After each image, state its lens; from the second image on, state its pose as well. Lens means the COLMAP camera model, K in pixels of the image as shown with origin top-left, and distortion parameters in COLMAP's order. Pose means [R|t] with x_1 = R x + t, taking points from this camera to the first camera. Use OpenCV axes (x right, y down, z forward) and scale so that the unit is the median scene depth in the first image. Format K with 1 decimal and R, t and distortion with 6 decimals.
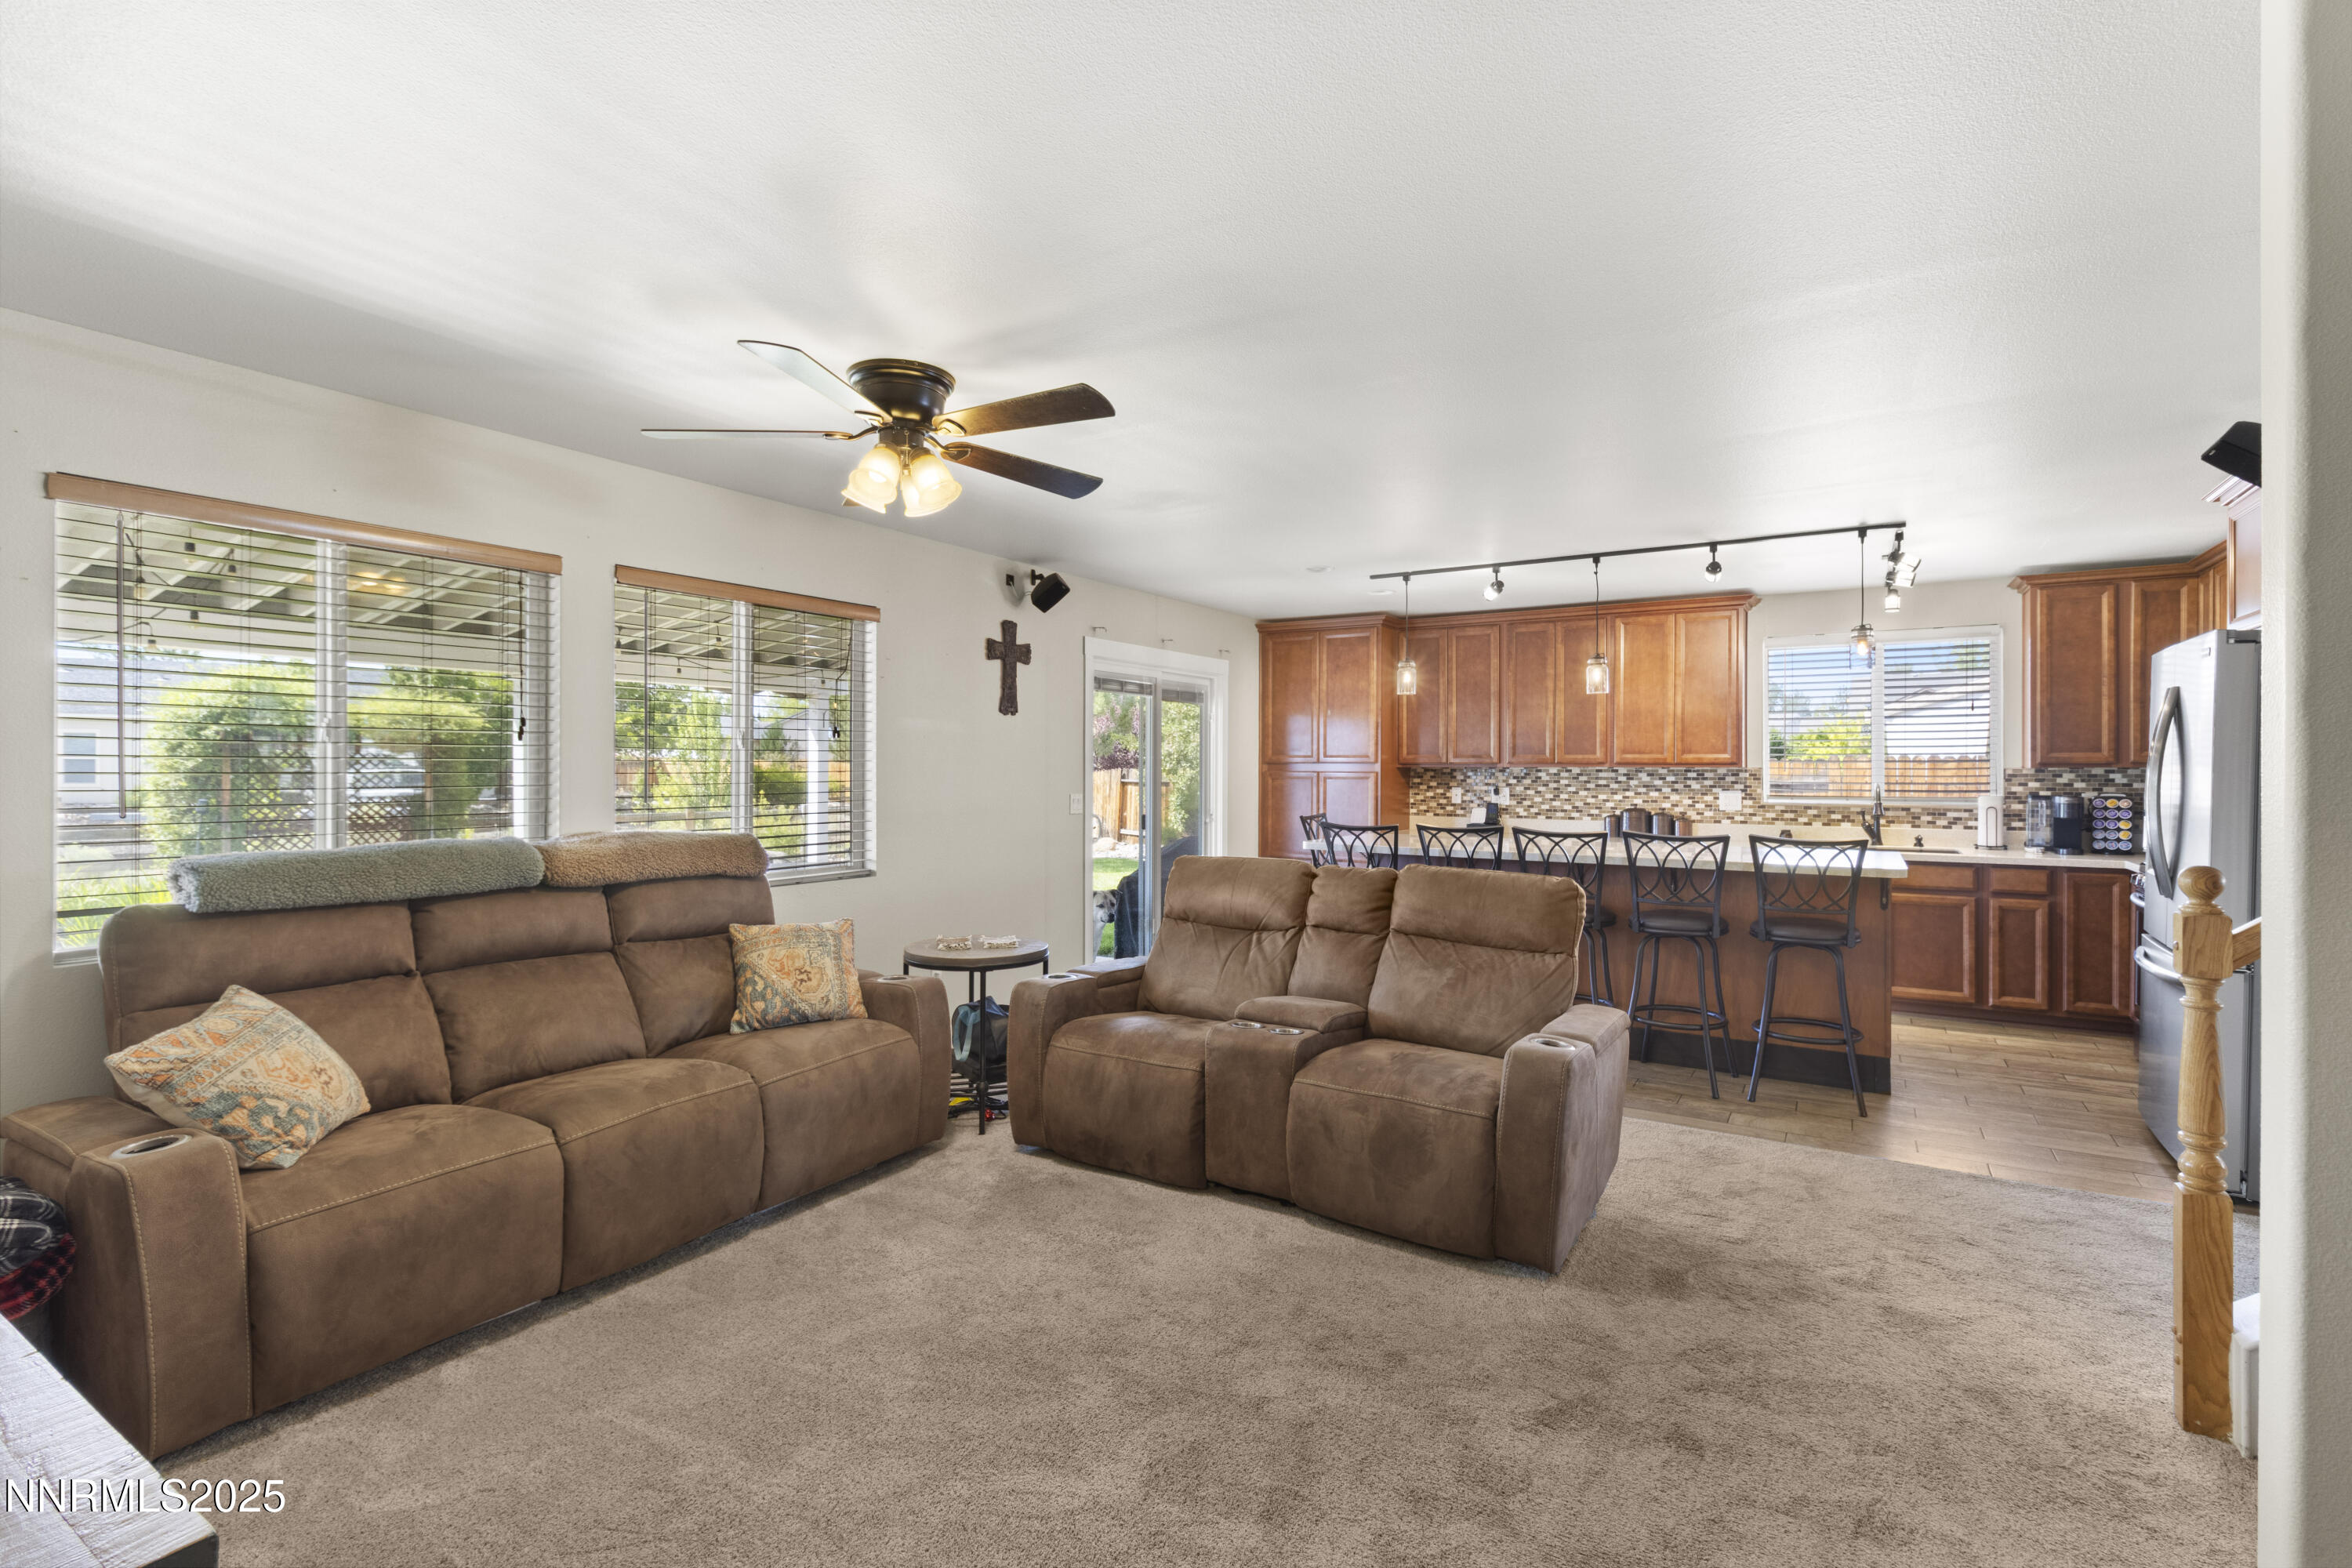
lens RADIAL K [[1093.5, 0, 1188.5], [0, 1093.5, 752.9], [0, 0, 1]] dist [0.001737, 0.000802]
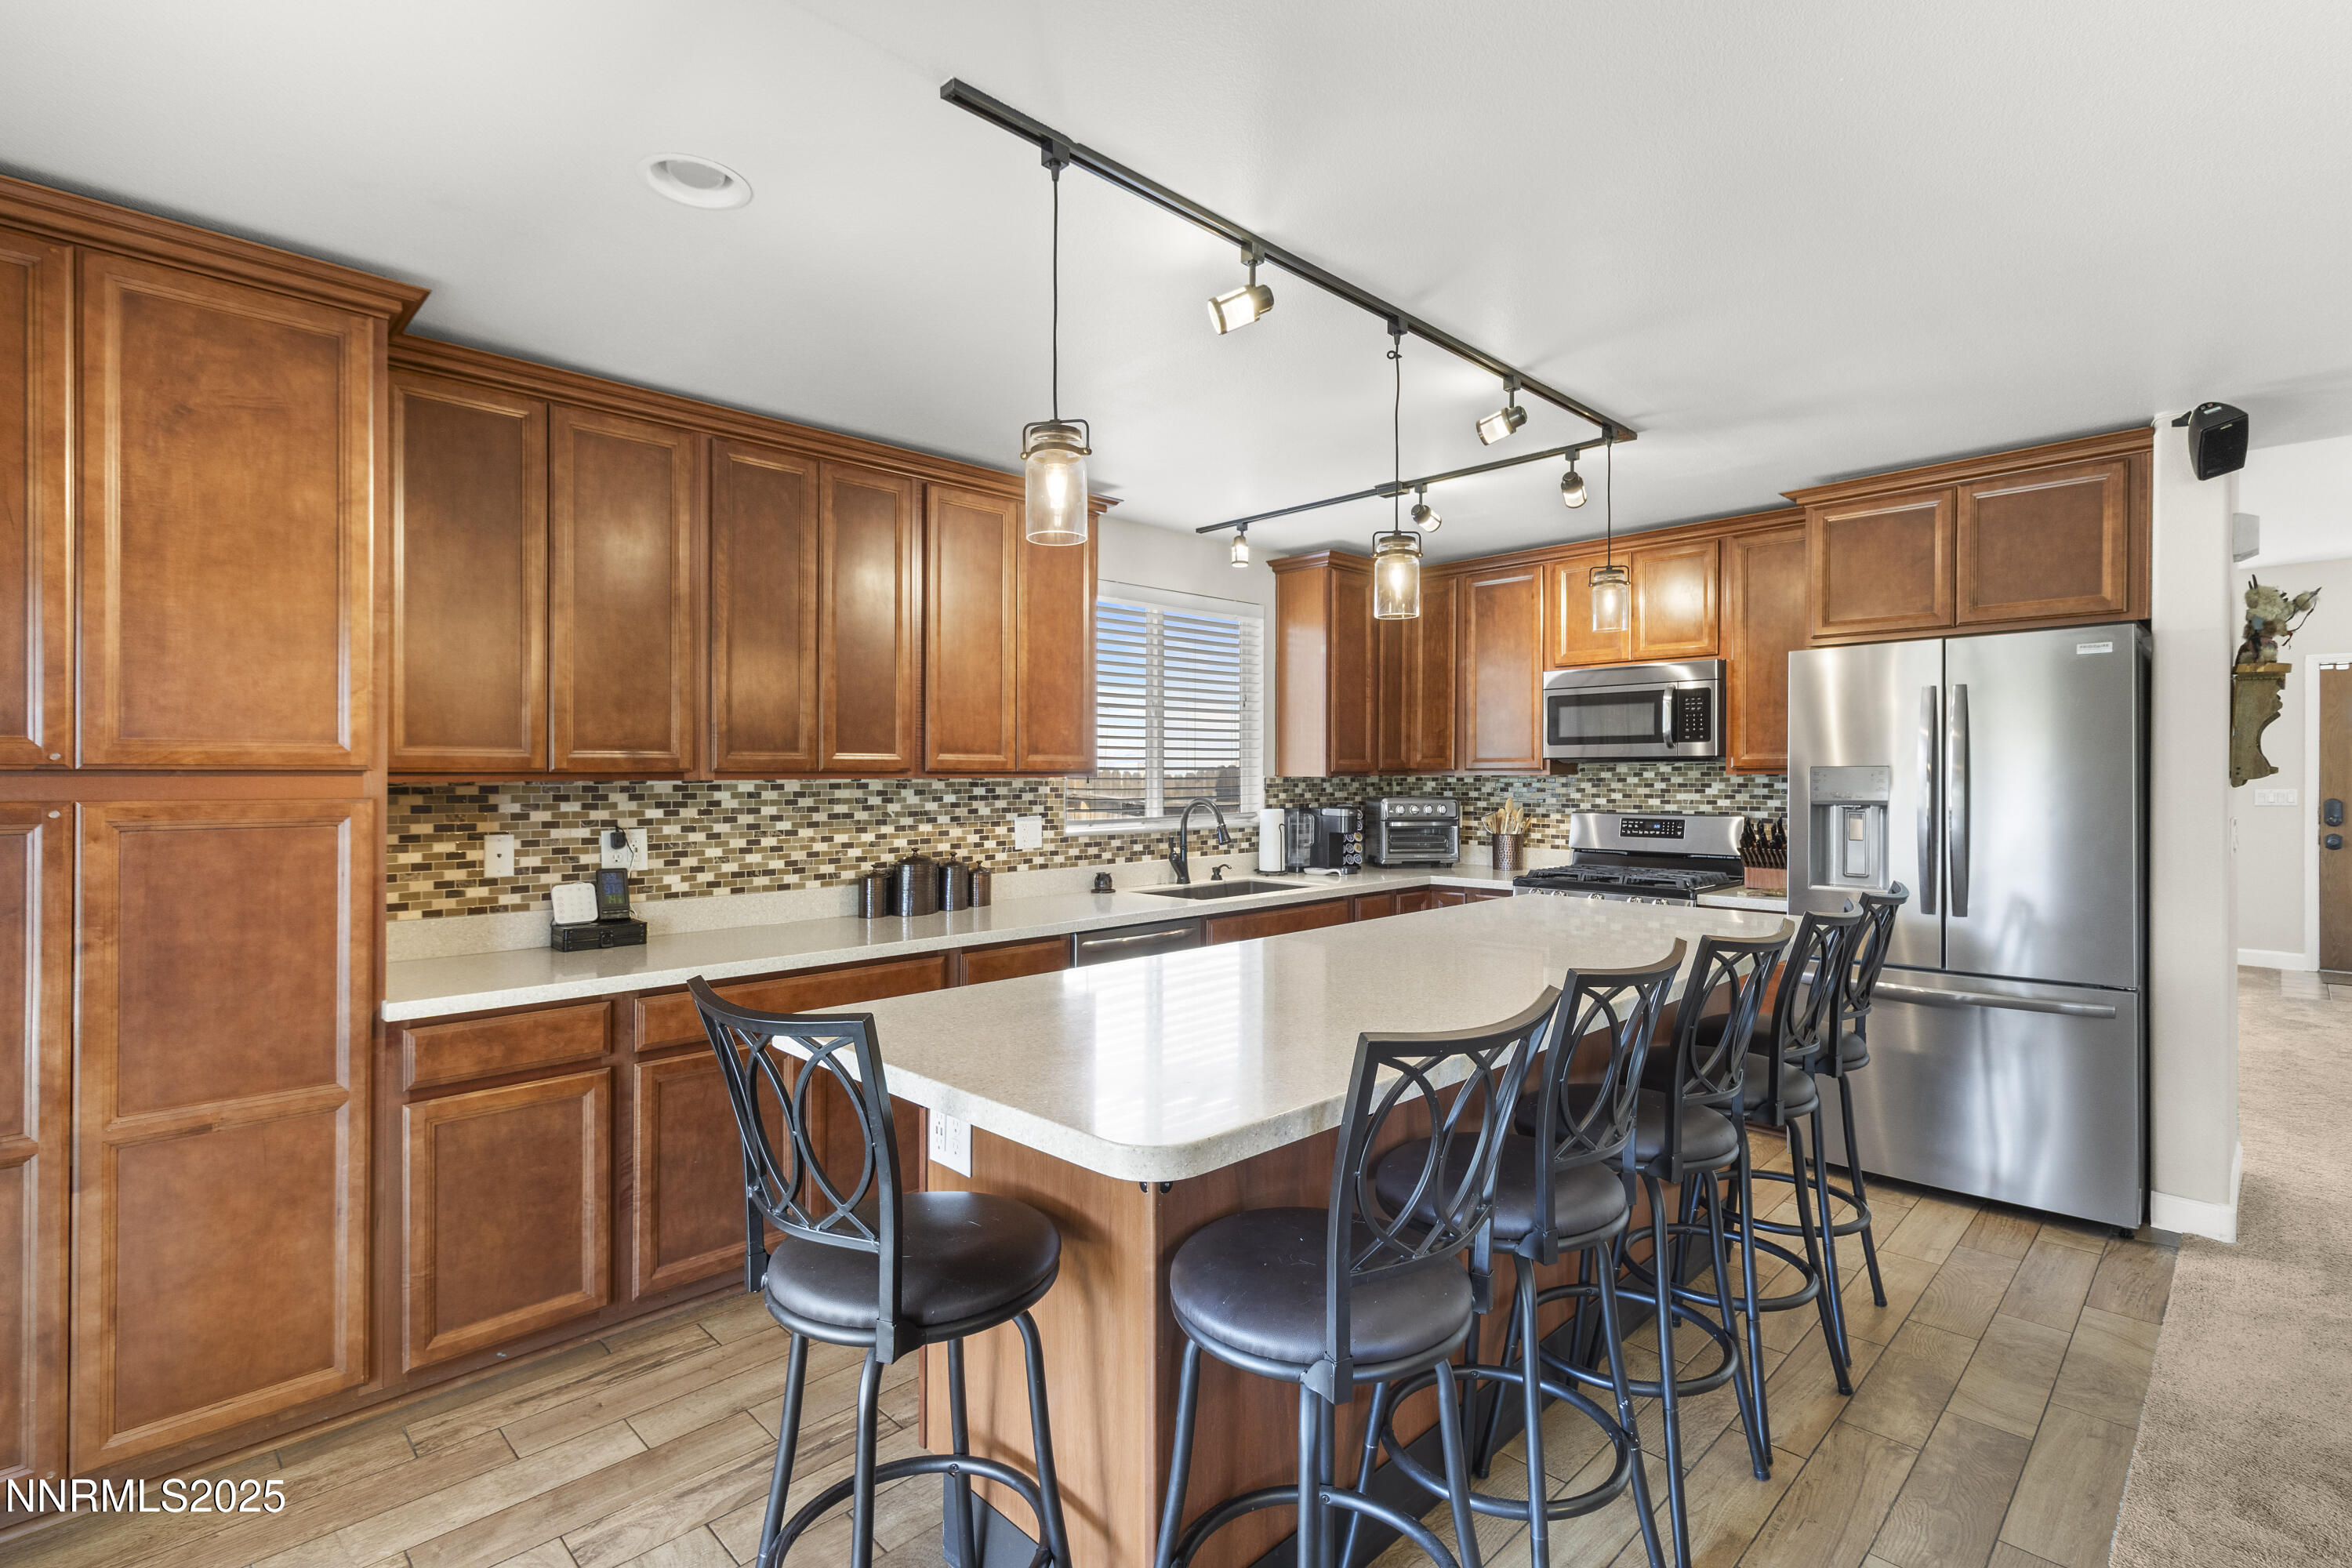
lens RADIAL K [[1093.5, 0, 1189.4], [0, 1093.5, 777.8], [0, 0, 1]] dist [0.001737, 0.000802]
pose [[0.233639, -0.003965, 0.972315, -0.081712], [-0.006652, 0.999962, 0.005676, 0.009937], [-0.972301, -0.007794, 0.233603, 0.840907]]
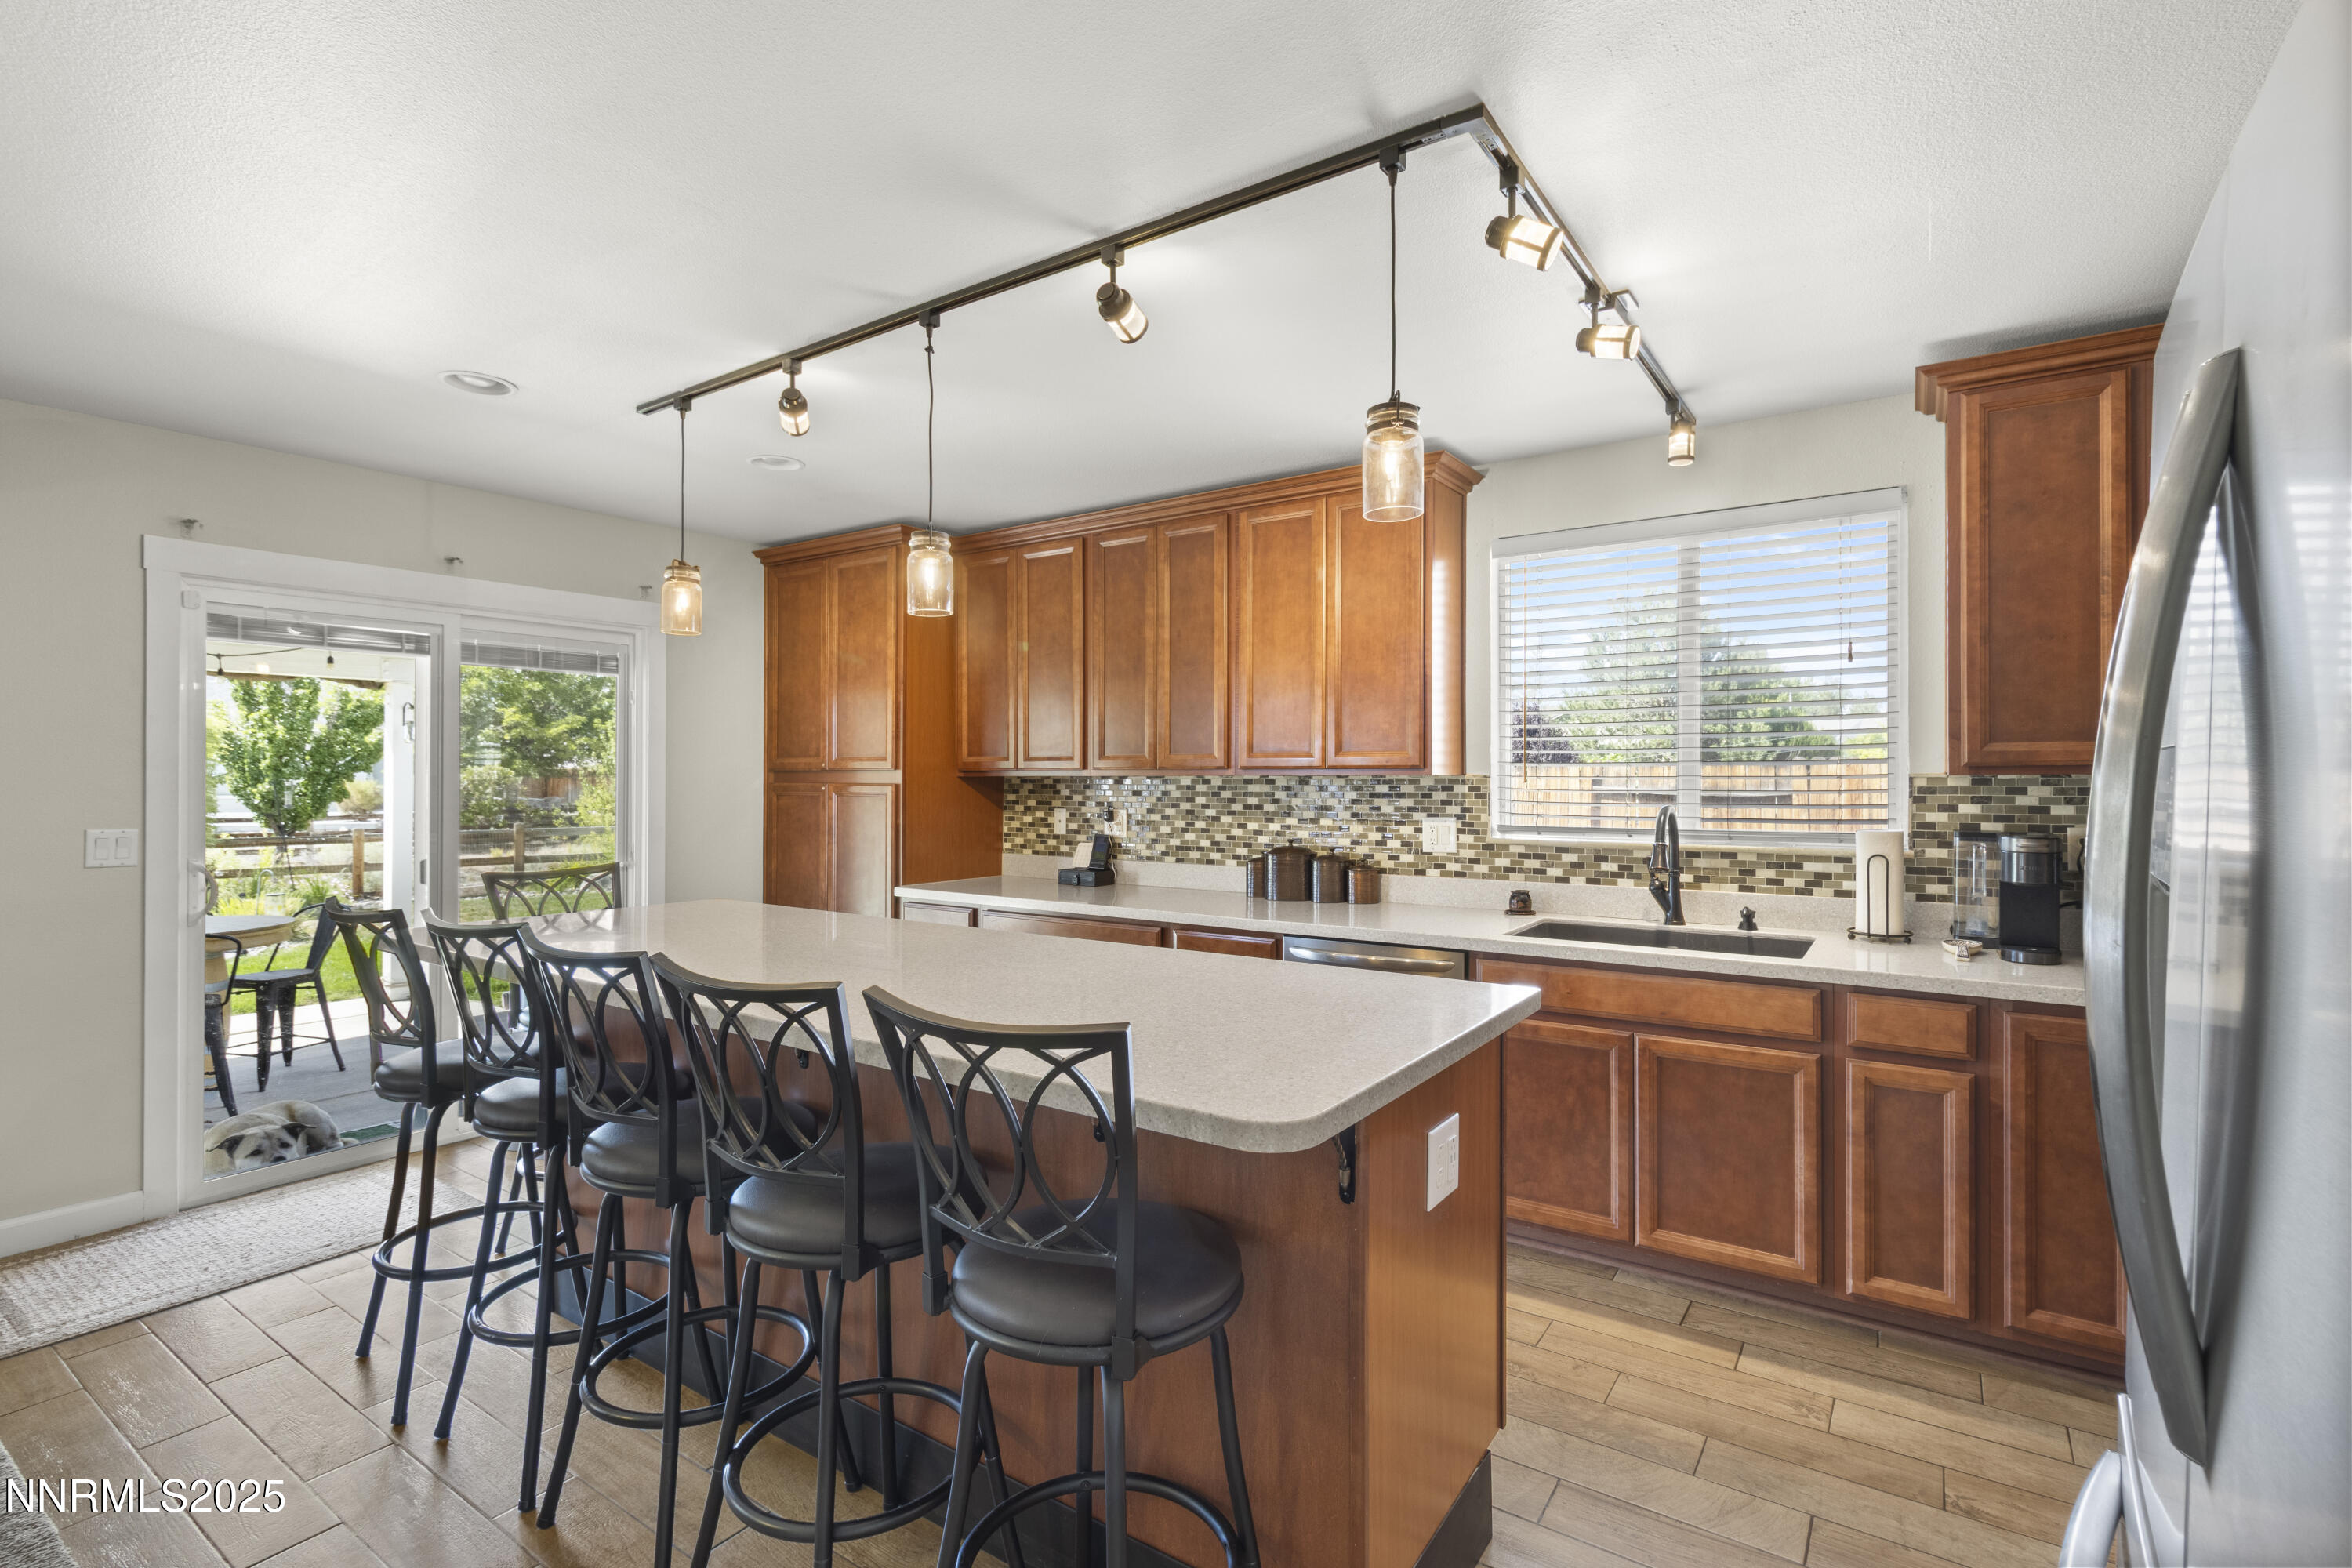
lens RADIAL K [[1093.5, 0, 1195.6], [0, 1093.5, 760.6], [0, 0, 1]] dist [0.001737, 0.000802]
pose [[0.998805, -0.003874, -0.048710, 0.434540], [0.003871, 0.999992, -0.000153, 0.005772], [0.048710, -0.000036, 0.998813, 0.476550]]
